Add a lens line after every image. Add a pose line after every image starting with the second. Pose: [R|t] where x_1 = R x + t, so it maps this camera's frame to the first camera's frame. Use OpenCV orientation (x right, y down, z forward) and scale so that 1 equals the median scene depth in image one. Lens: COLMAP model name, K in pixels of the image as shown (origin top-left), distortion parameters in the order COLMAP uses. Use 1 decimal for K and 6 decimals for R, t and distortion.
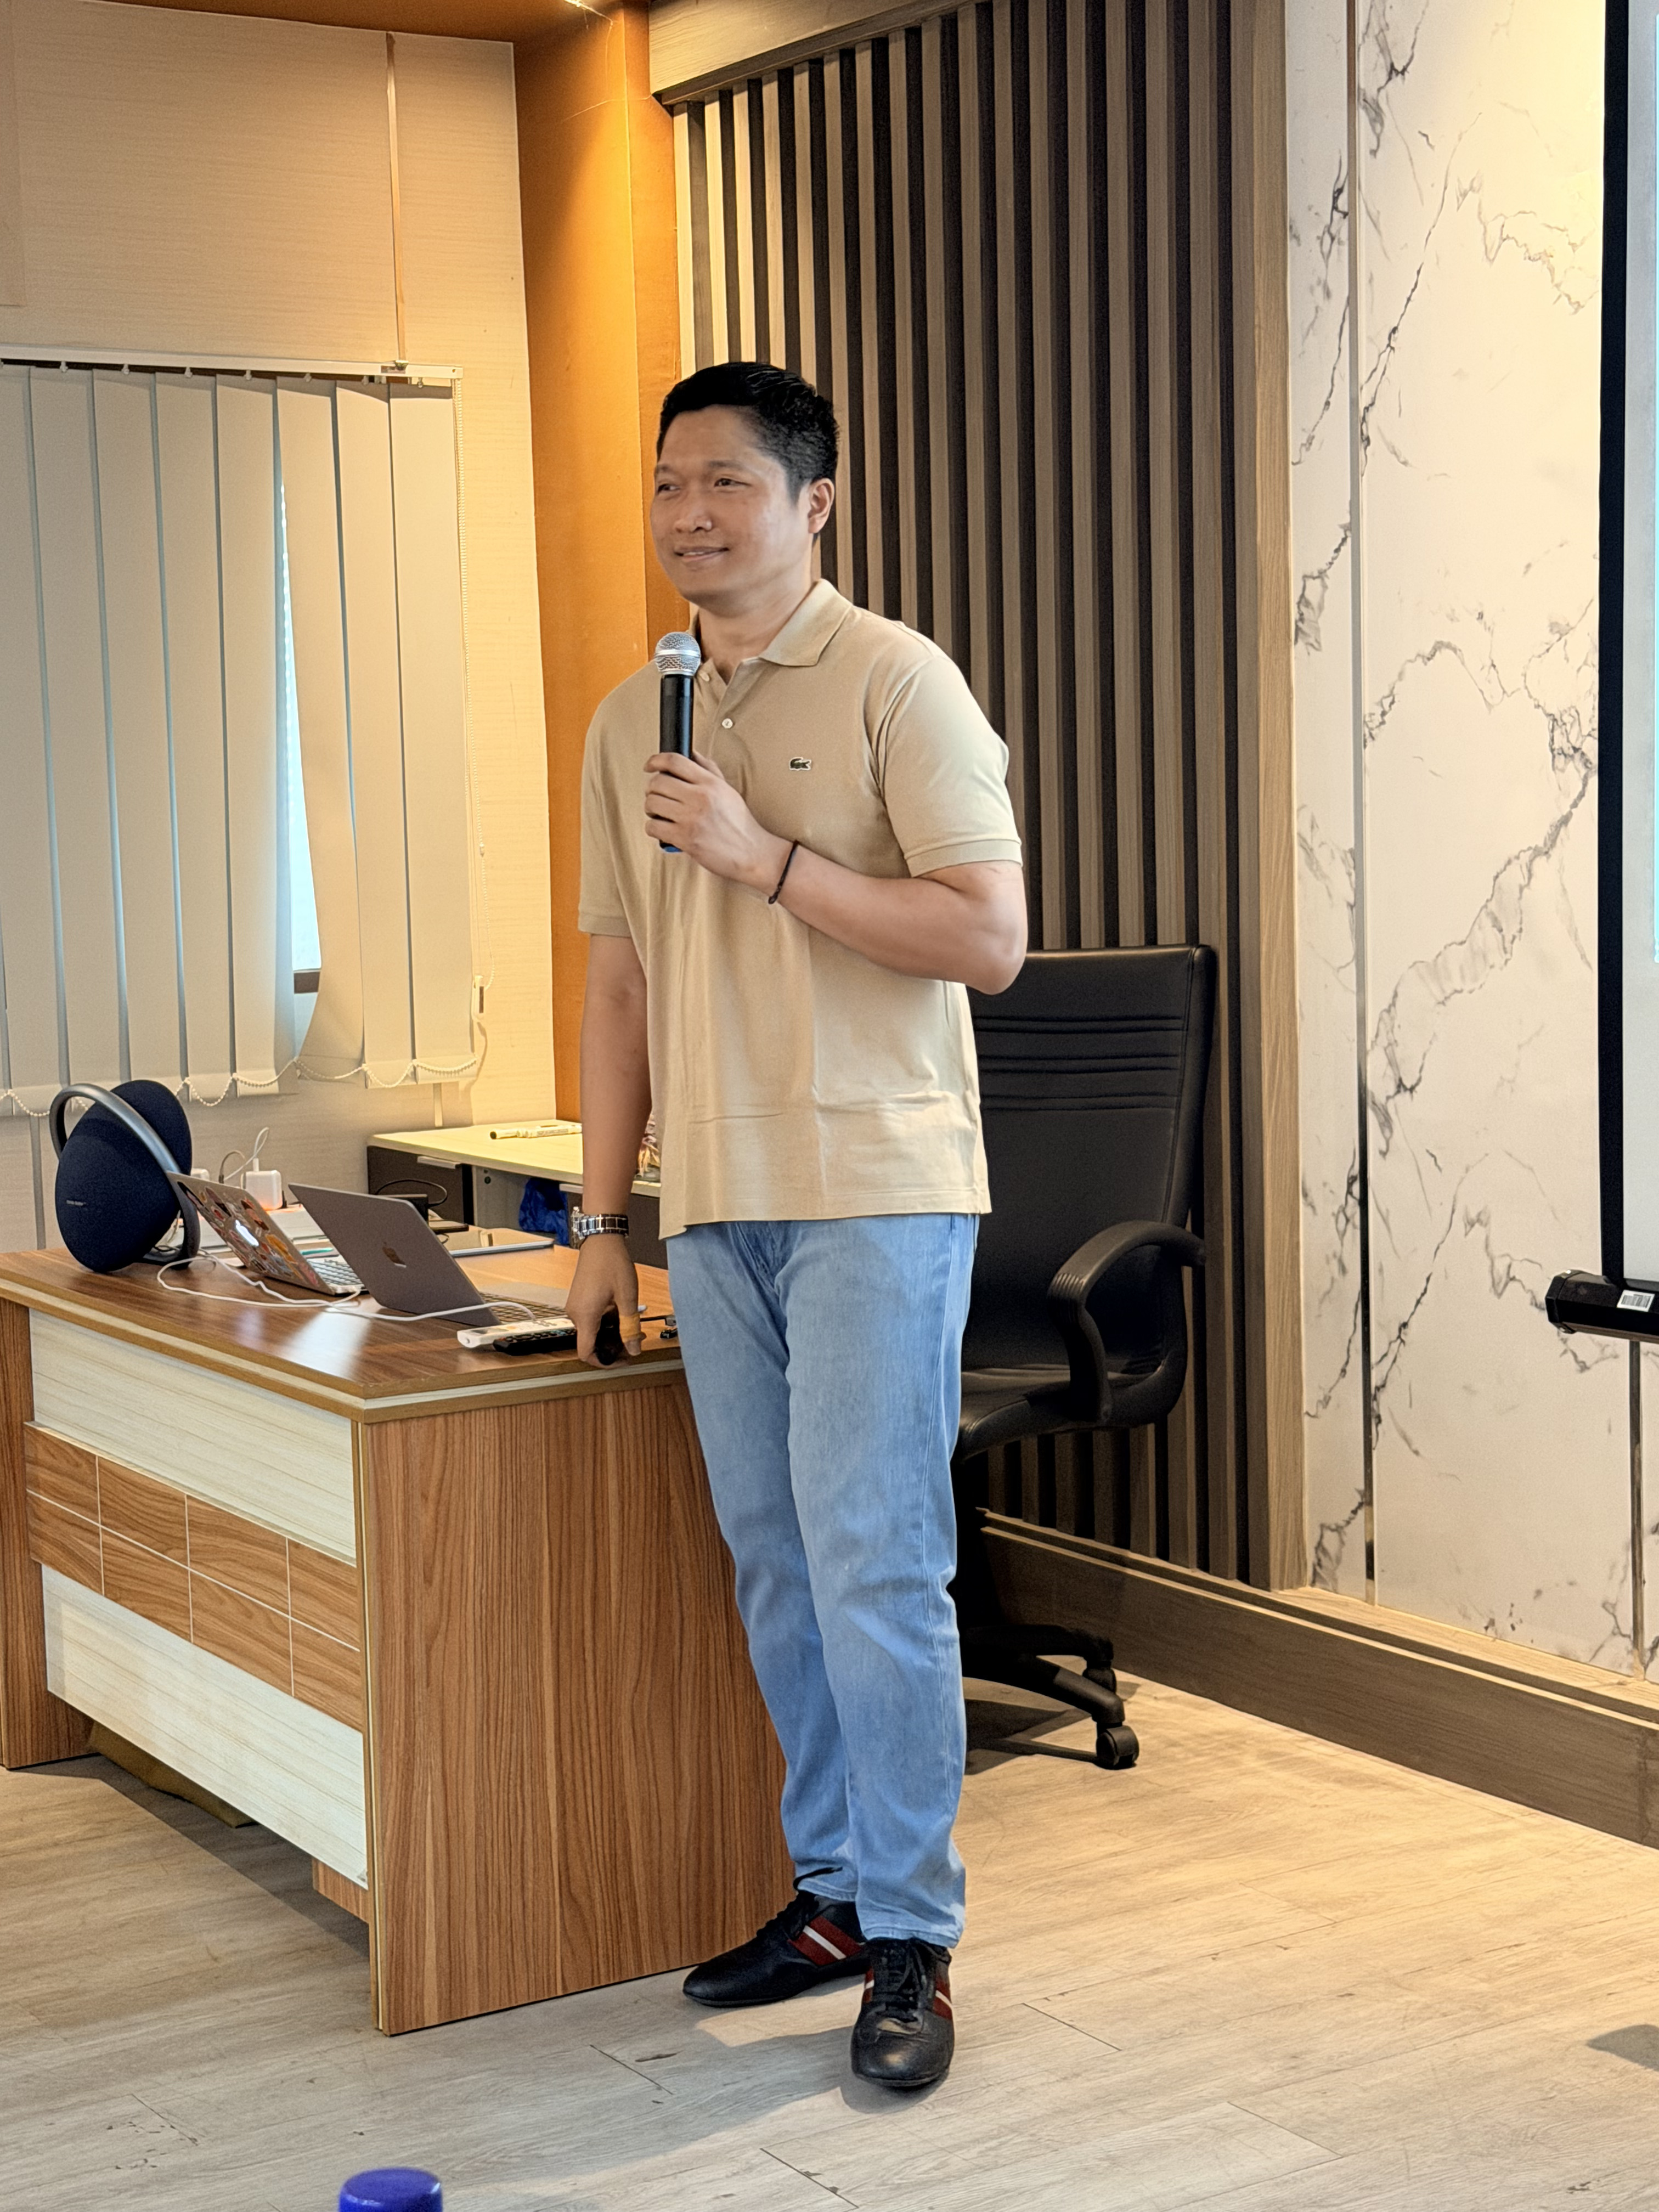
lens RADIAL K [[3565.3, 0, 829.5], [0, 3565.3, 1106.0], [0, 0, 1]] dist [0.154888, -0.083433]
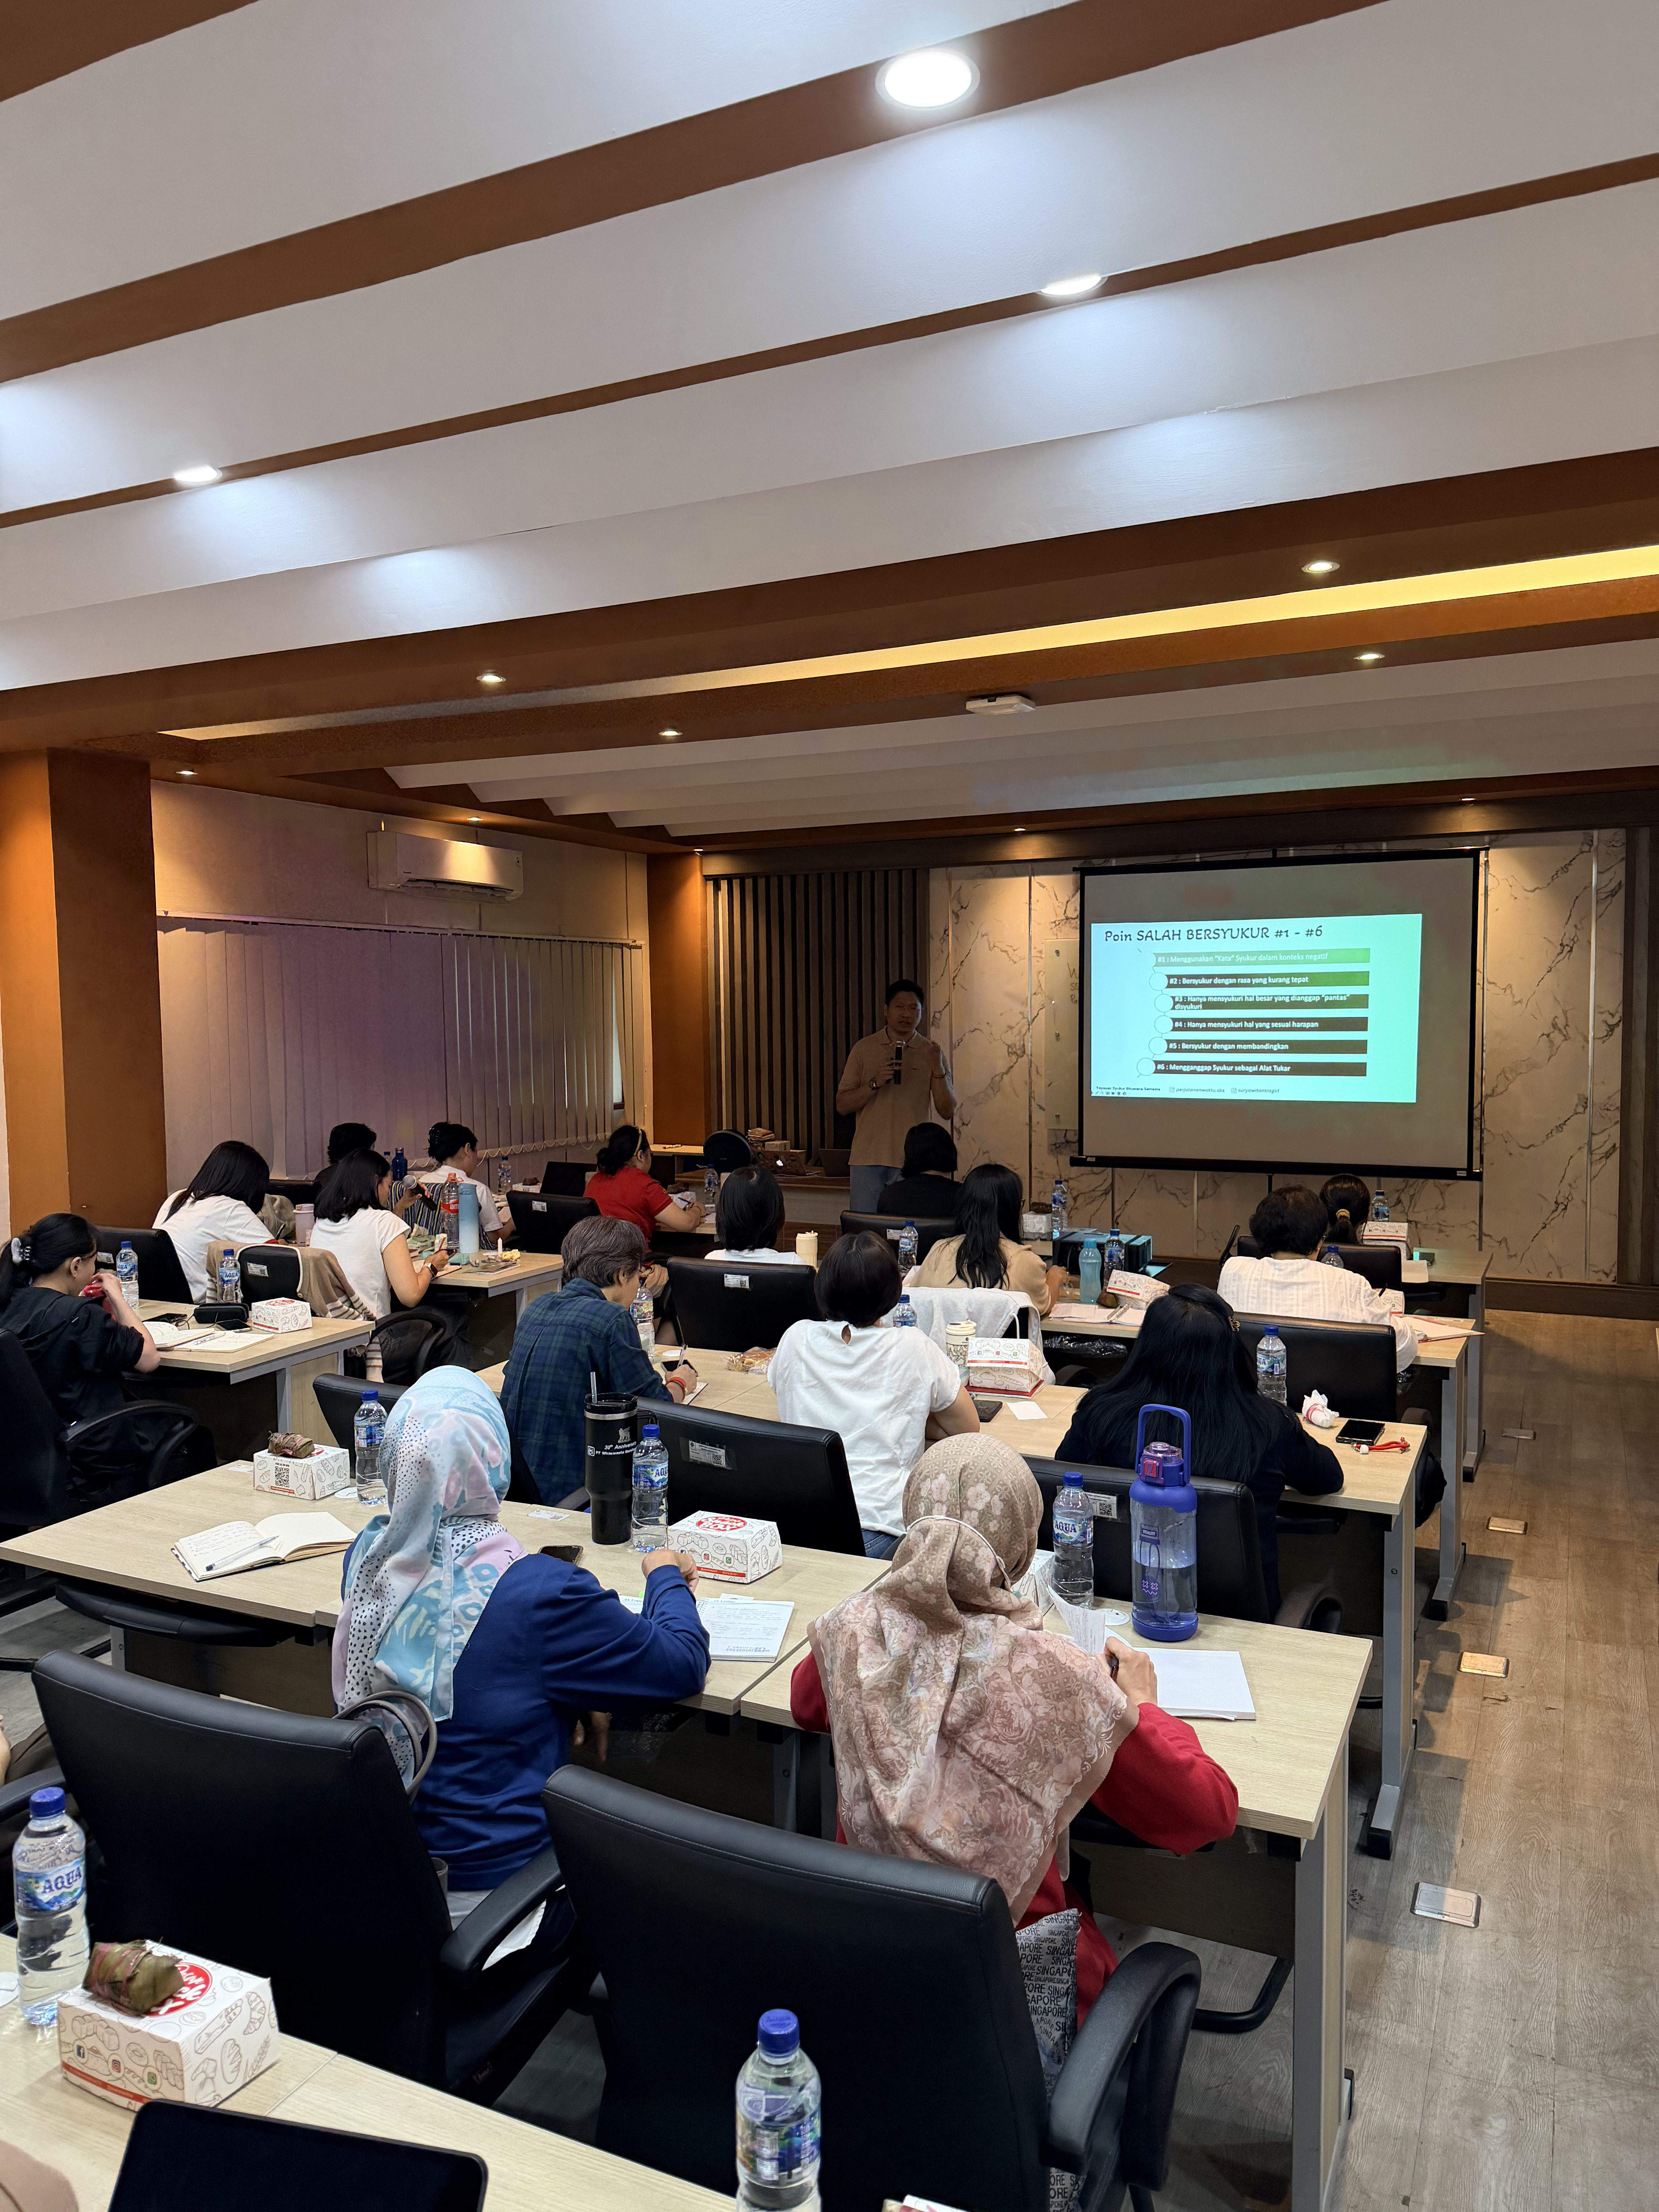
lens RADIAL K [[1516.9, 0, 829.5], [0, 1516.9, 1106.0], [0, 0, 1]] dist [0.100905, 0.000099]
pose [[0.845254, -0.014680, 0.534164, -0.820772], [0.035470, 0.998959, -0.028673, 0.016839], [-0.533187, 0.043183, 0.844895, -0.441231]]
